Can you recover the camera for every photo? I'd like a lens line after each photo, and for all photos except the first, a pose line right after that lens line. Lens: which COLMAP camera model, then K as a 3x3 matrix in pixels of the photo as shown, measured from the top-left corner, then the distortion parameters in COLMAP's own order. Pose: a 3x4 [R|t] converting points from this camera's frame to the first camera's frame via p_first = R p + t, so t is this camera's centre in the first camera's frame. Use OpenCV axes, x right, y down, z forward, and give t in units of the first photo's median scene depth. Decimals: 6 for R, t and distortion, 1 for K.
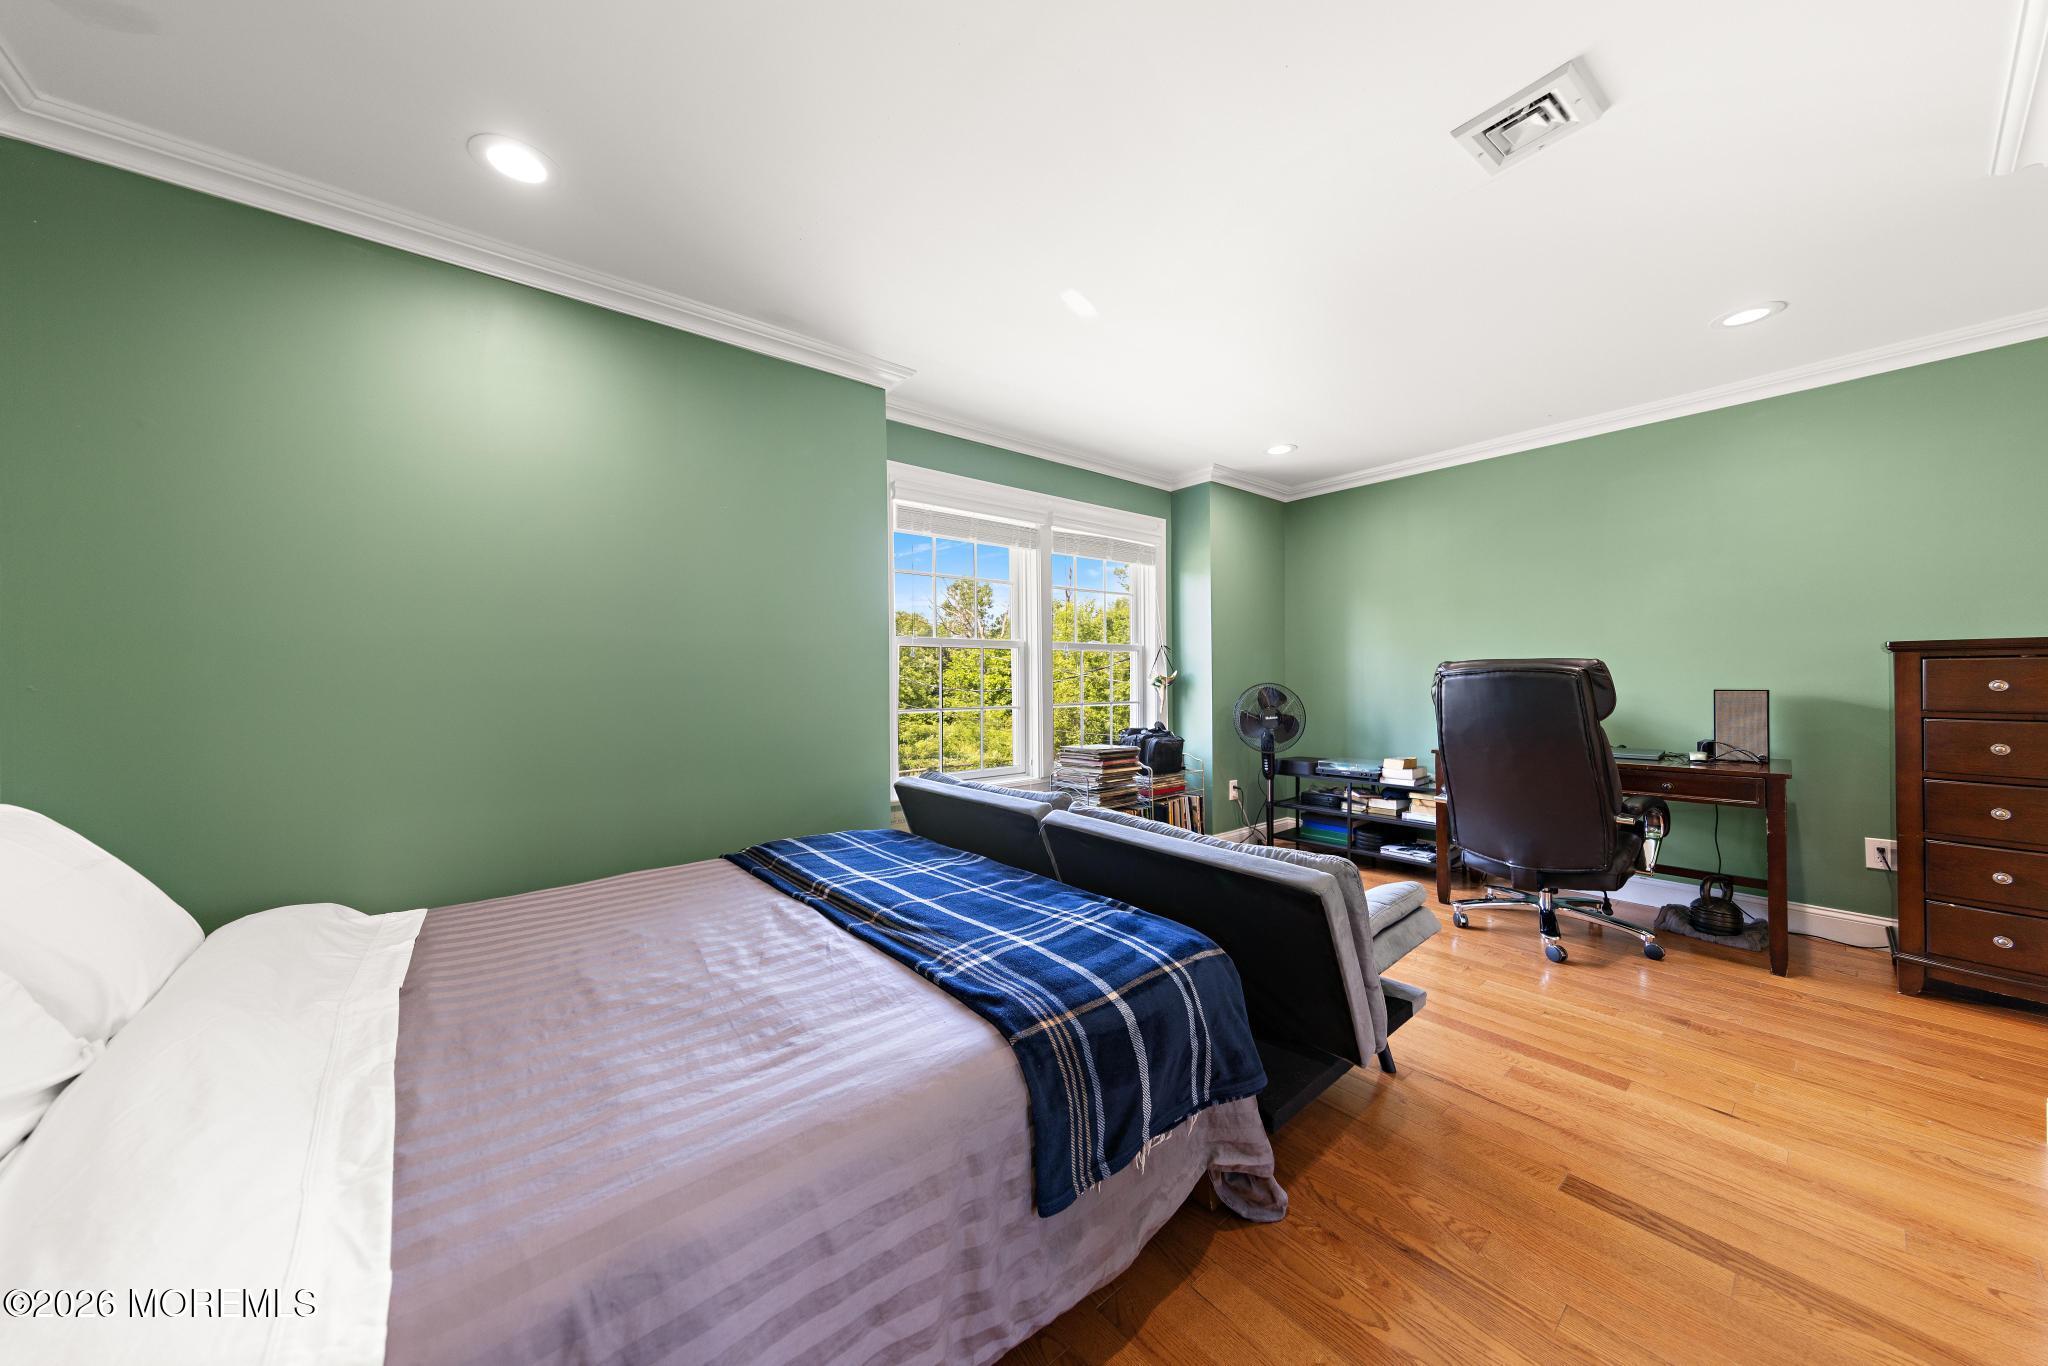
lens RADIAL K [[697.7, 0, 1024.0], [0, 697.7, 683.0], [0, 0, 1]] dist [-0.000022, -0.000002]
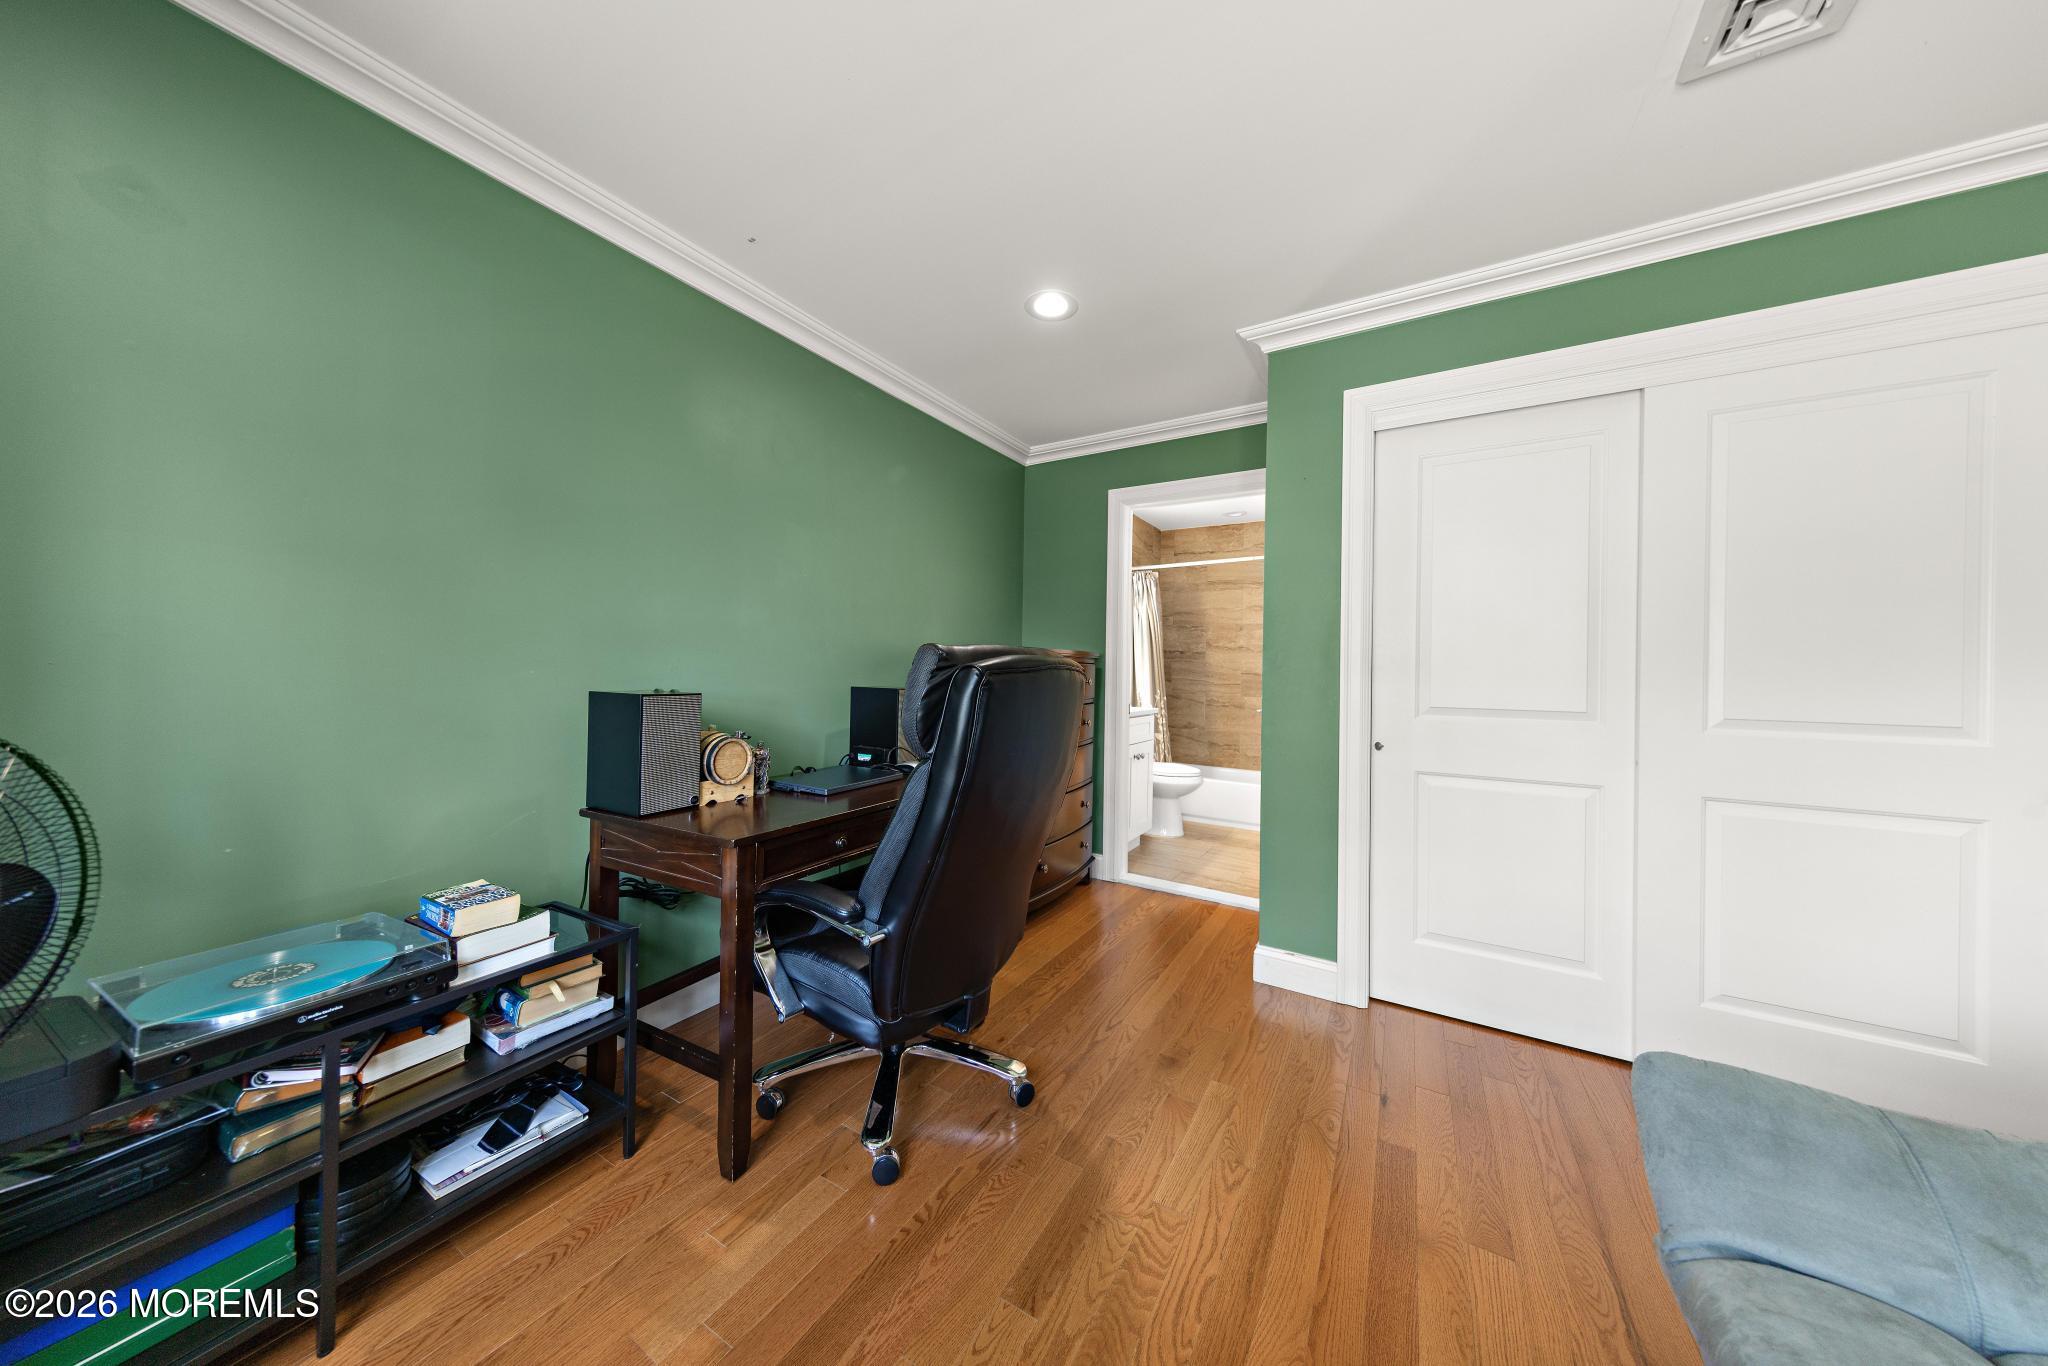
lens RADIAL K [[636.5, 0, 1024.0], [0, 636.5, 683.0], [0, 0, 1]] dist [-0.000328, -0.000040]
pose [[-0.339324, -0.021053, 0.940434, 0.138259], [-0.017909, 0.999713, 0.015918, -0.011405], [-0.940499, -0.011441, -0.339603, 0.857685]]
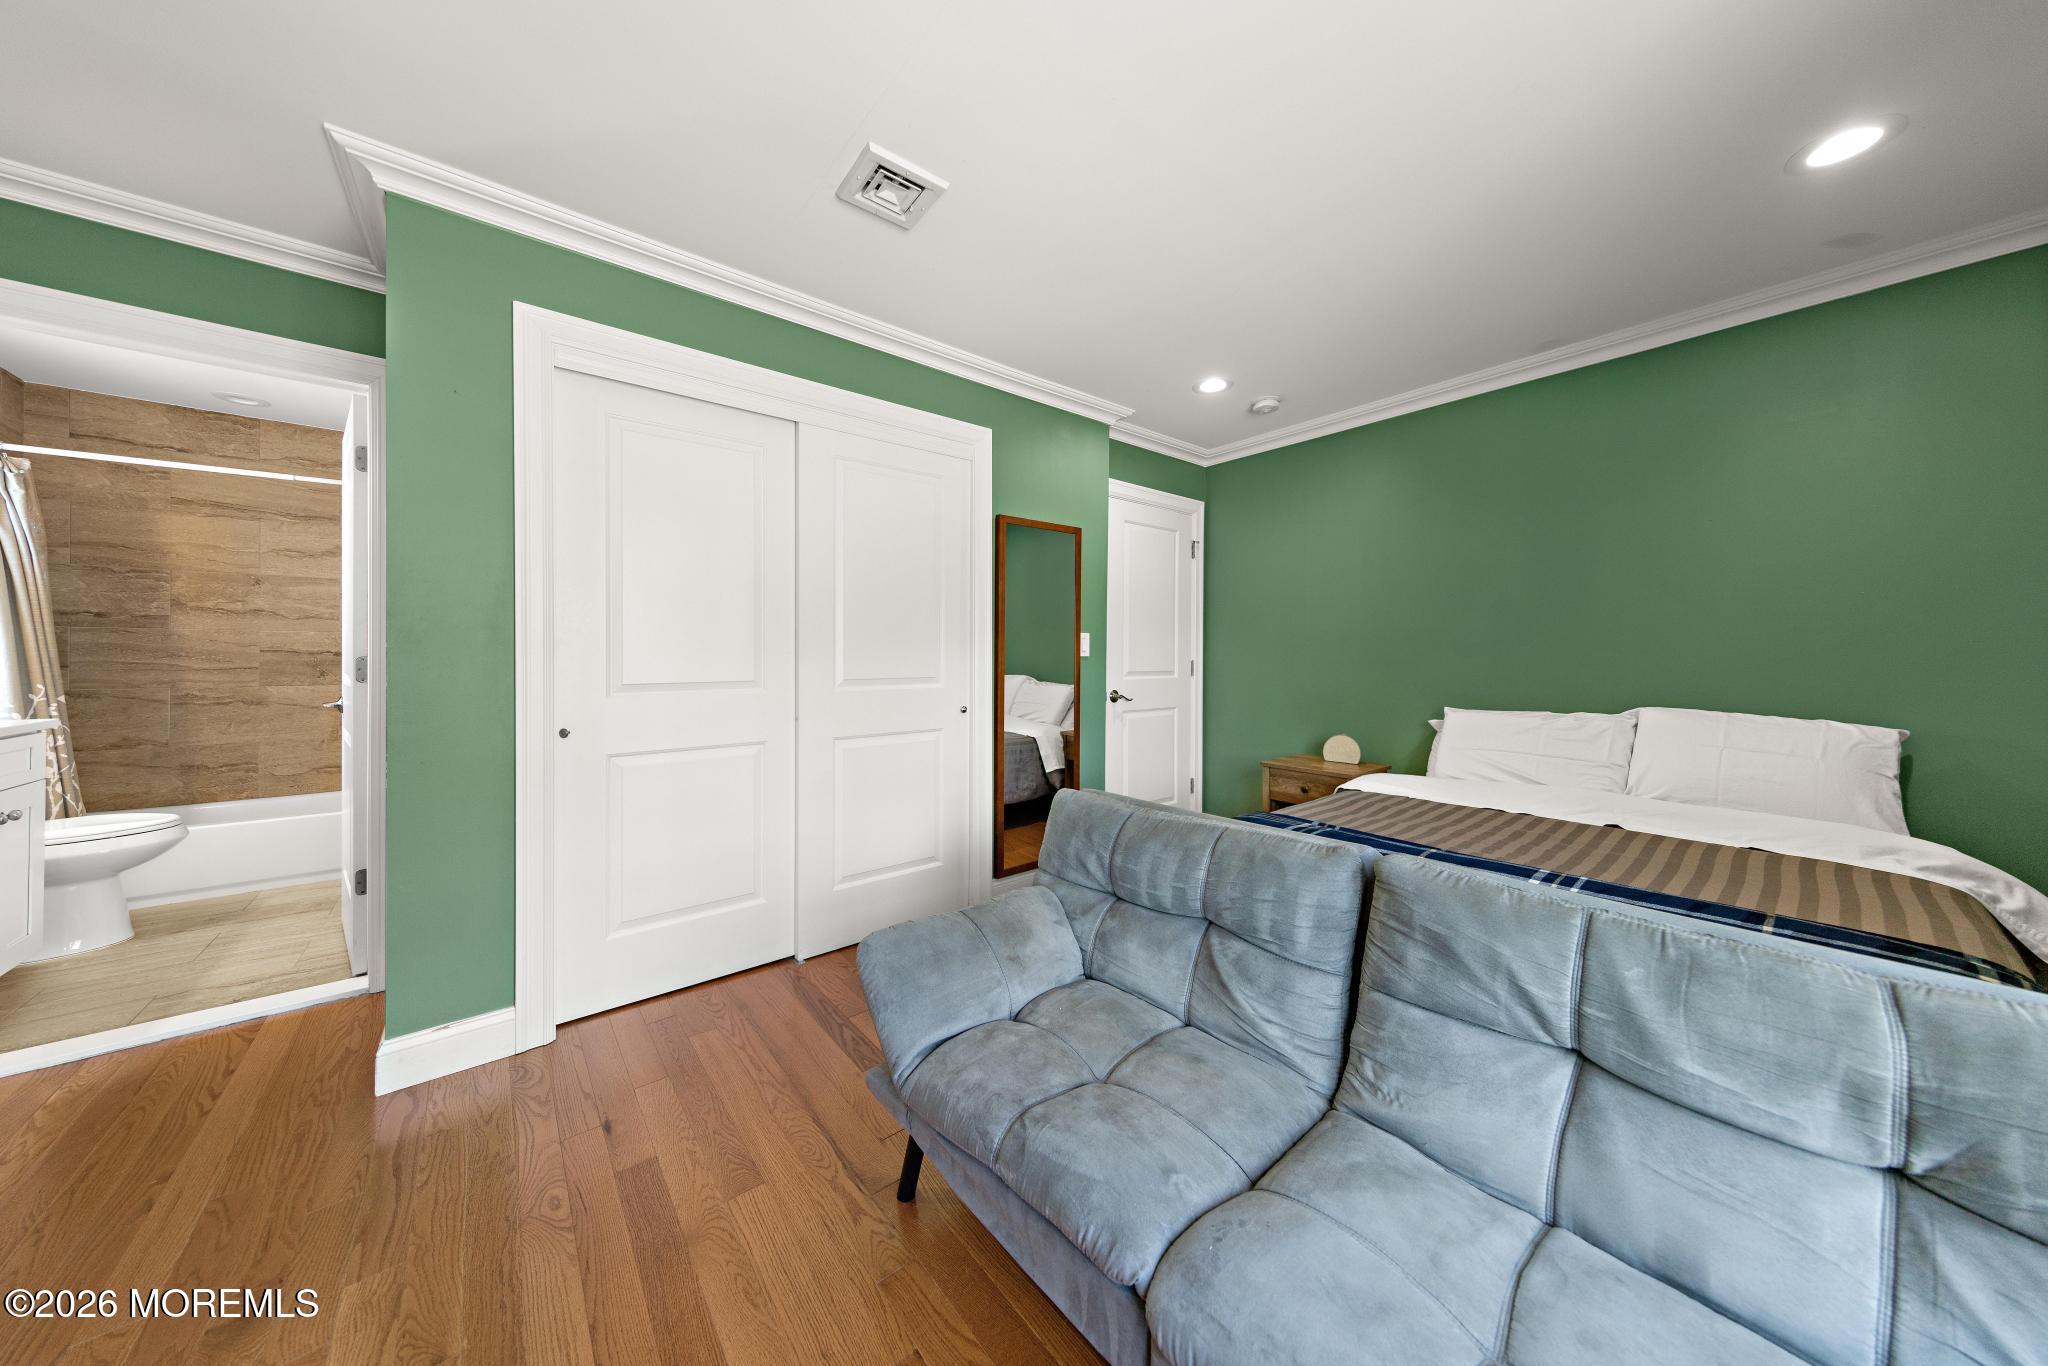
lens RADIAL K [[652.0, 0, 1020.3], [0, 652.0, 660.5], [0, 0, 1]] dist [0.005411, -0.000061]
pose [[-0.999983, 0.002126, -0.005340, 0.222982], [0.002068, 0.999939, 0.010861, -0.013162], [0.005363, 0.010850, -0.999927, 0.877543]]
